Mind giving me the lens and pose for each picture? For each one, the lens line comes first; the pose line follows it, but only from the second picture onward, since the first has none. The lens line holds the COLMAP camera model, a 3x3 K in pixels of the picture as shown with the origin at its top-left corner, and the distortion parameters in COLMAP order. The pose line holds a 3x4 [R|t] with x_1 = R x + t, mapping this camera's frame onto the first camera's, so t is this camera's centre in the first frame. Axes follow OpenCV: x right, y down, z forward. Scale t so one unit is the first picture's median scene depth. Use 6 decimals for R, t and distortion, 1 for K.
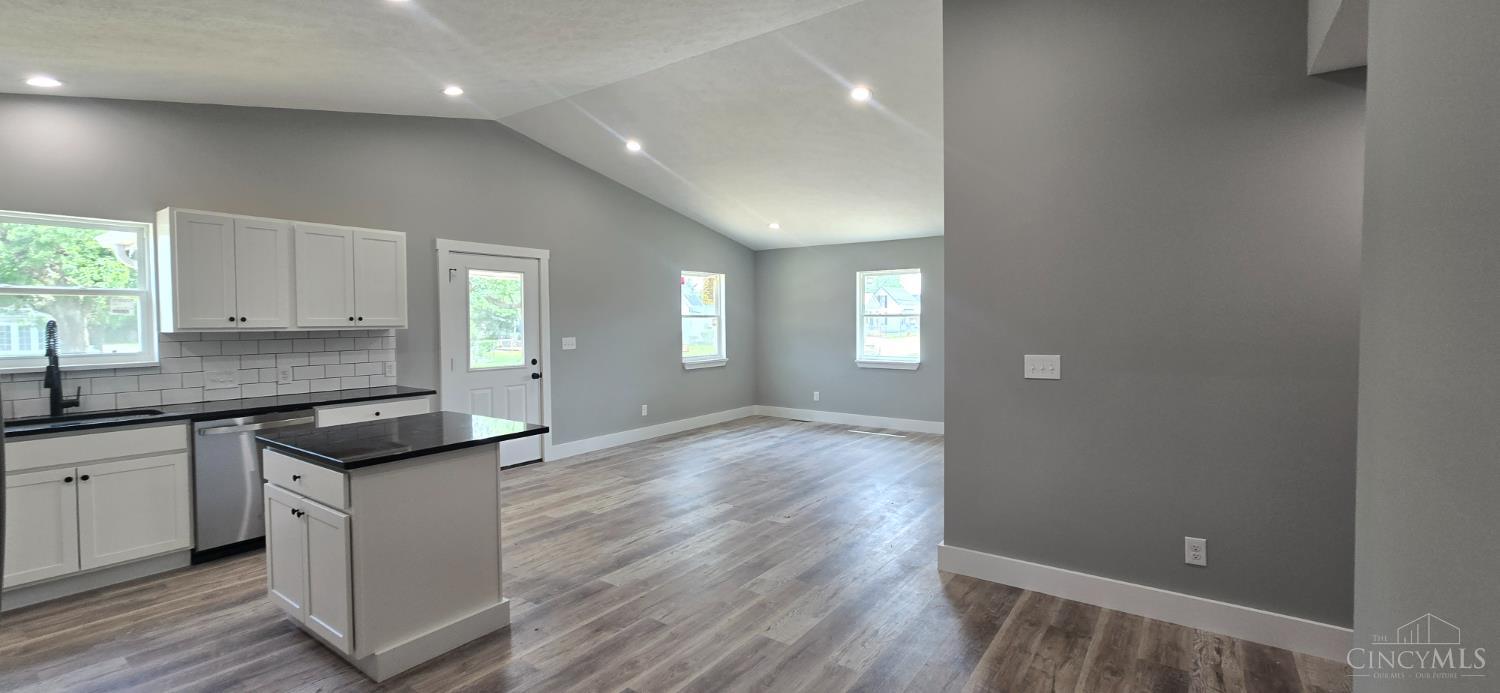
lens RADIAL K [[615.7, 0, 761.0], [0, 615.7, 337.1], [0, 0, 1]] dist [0.001518, 0.000741]
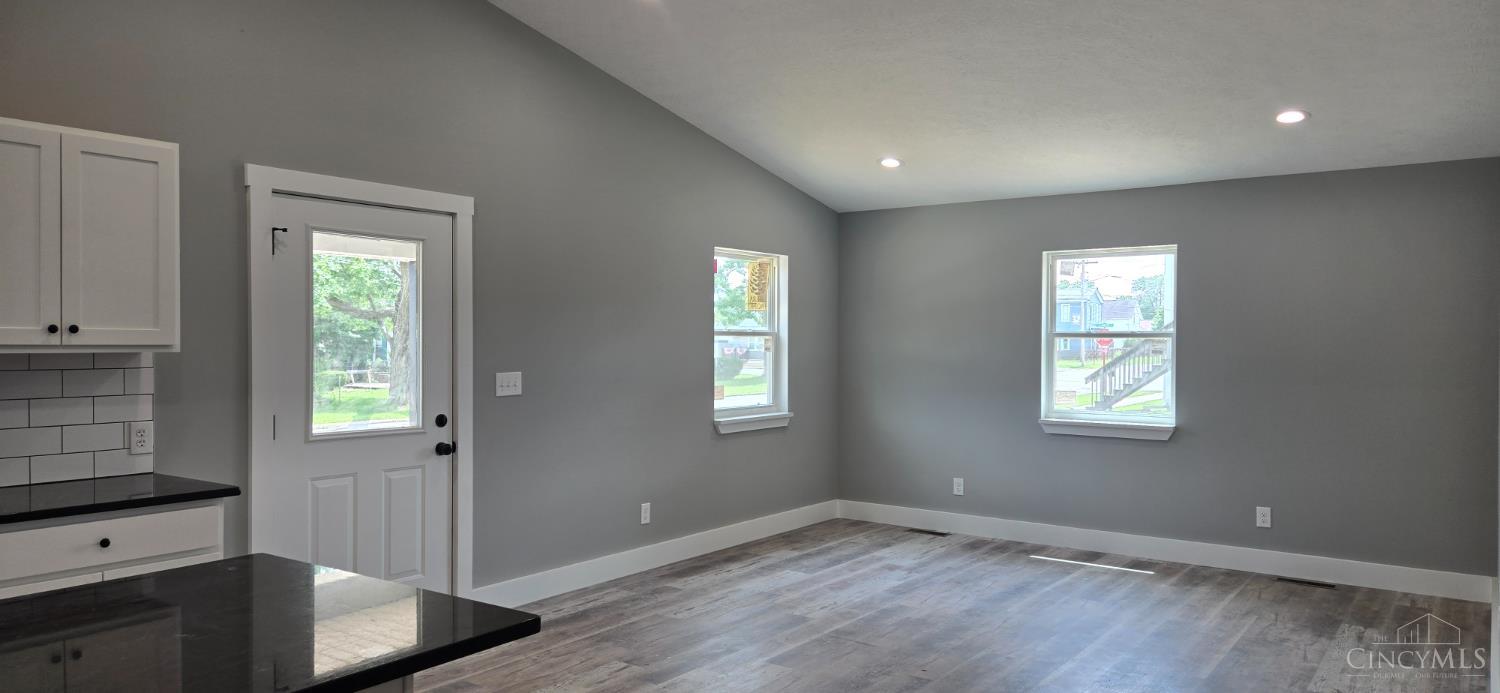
lens RADIAL K [[989.6, 0, 759.6], [0, 989.6, 351.9], [0, 0, 1]] dist [0.075414, -0.068840]
pose [[0.999893, 0.010071, -0.010621, -0.106191], [-0.010257, 0.999794, -0.017529, -0.003892], [0.010442, 0.017636, 0.999790, 0.202902]]
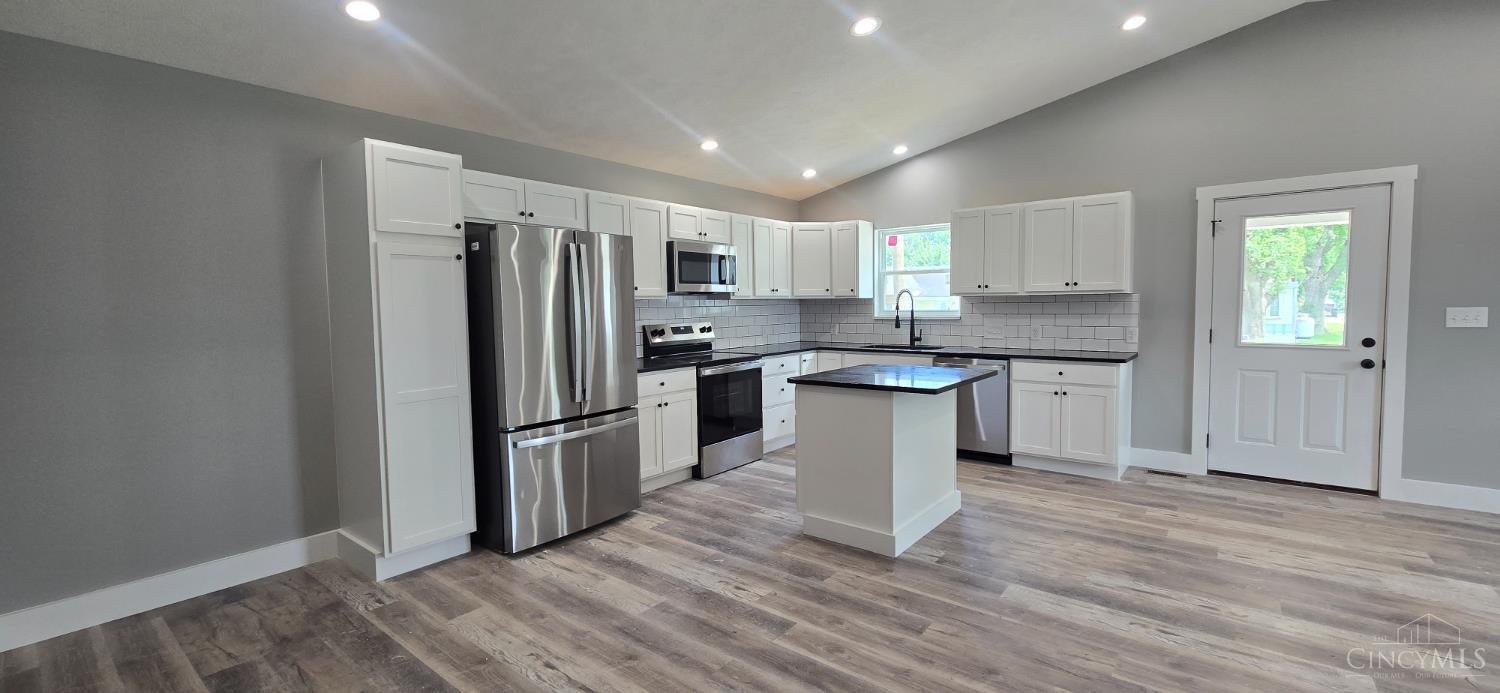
lens RADIAL K [[615.7, 0, 761.0], [0, 615.7, 337.1], [0, 0, 1]] dist [0.001518, 0.000741]
pose [[-0.046929, 0.063464, -0.996880, 0.331079], [-0.014279, 0.997835, 0.064197, 0.001107], [0.998796, 0.017247, -0.045922, 0.391070]]
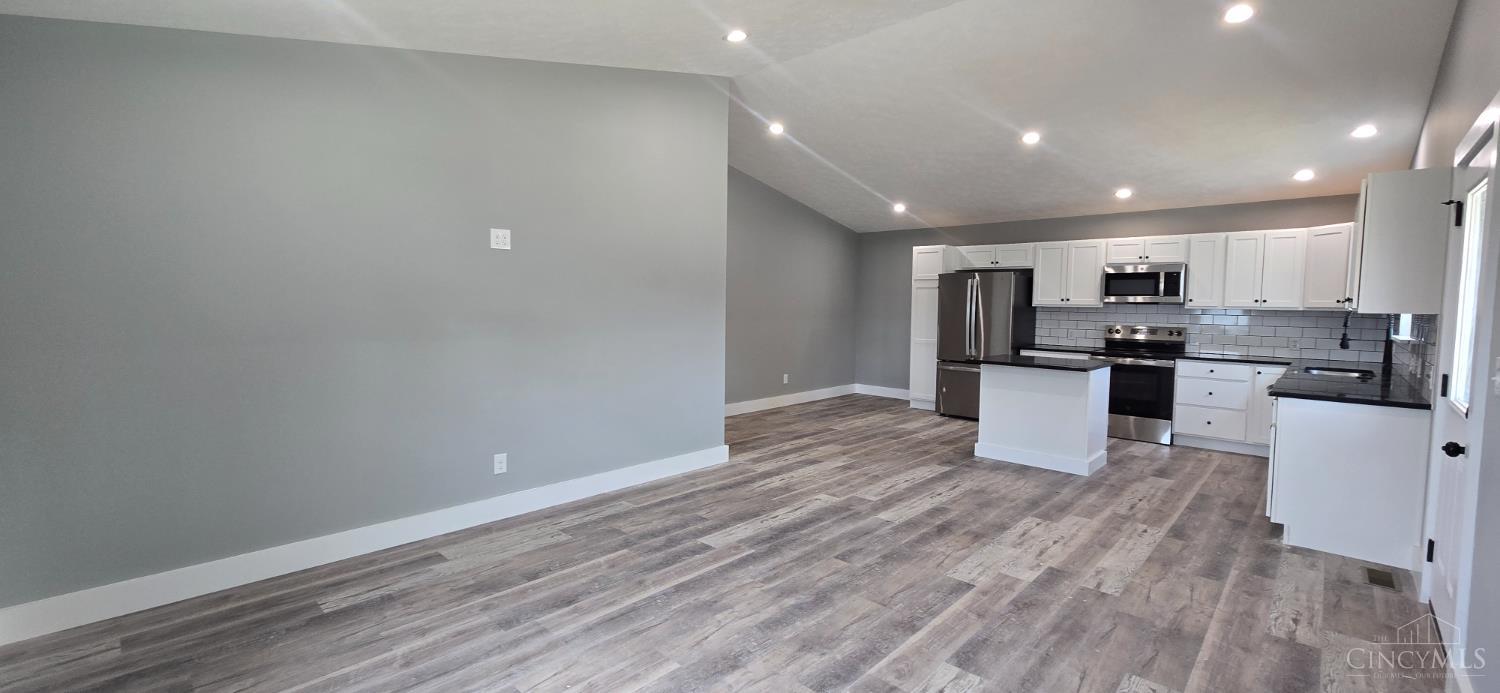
lens RADIAL K [[615.7, 0, 761.0], [0, 615.7, 337.1], [0, 0, 1]] dist [0.001518, 0.000741]
pose [[-0.990906, -0.012103, 0.134012, 0.003215], [-0.000574, 0.996317, 0.085739, -0.037404], [-0.134556, 0.084882, -0.987264, 1.456710]]
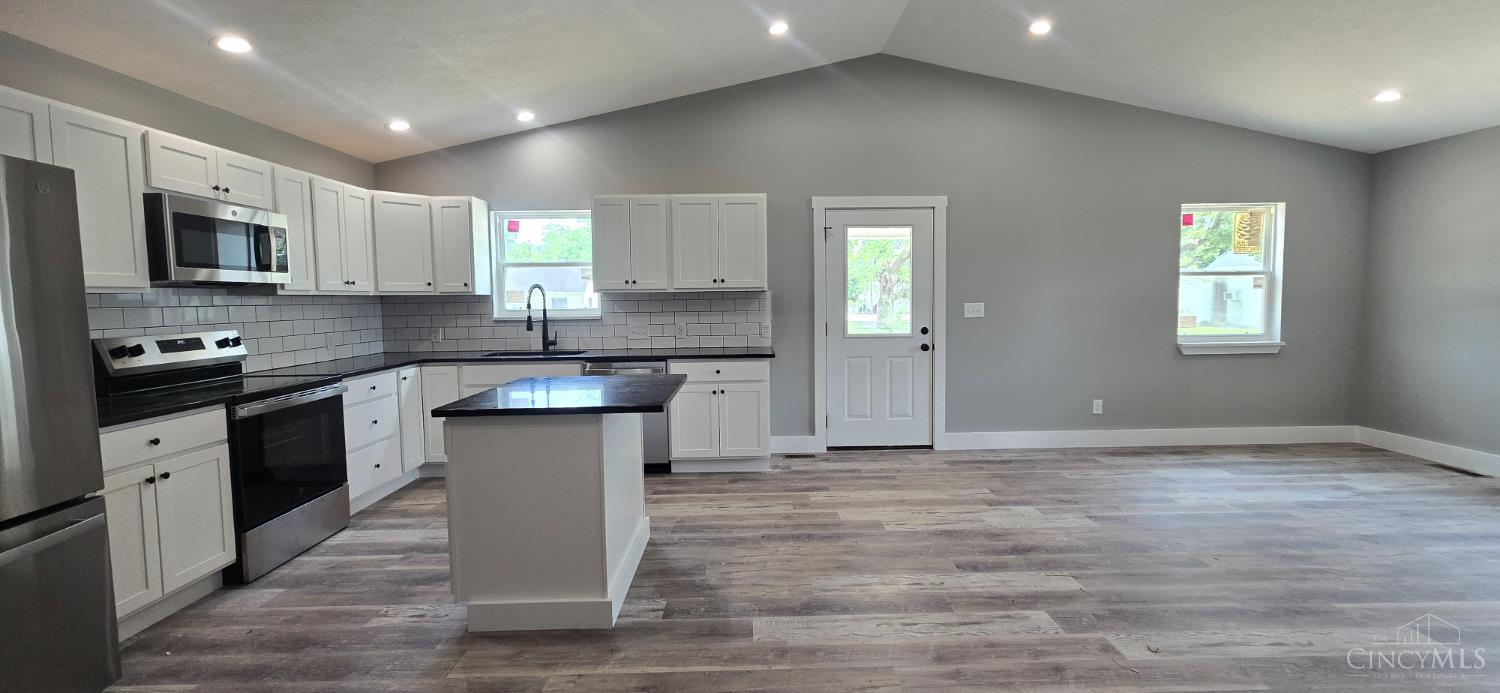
lens RADIAL K [[615.7, 0, 761.0], [0, 615.7, 337.1], [0, 0, 1]] dist [0.001518, 0.000741]
pose [[0.593987, 0.051273, -0.802839, 0.184048], [-0.013985, 0.998474, 0.053421, 0.007004], [0.804353, -0.020504, 0.593798, 0.324729]]
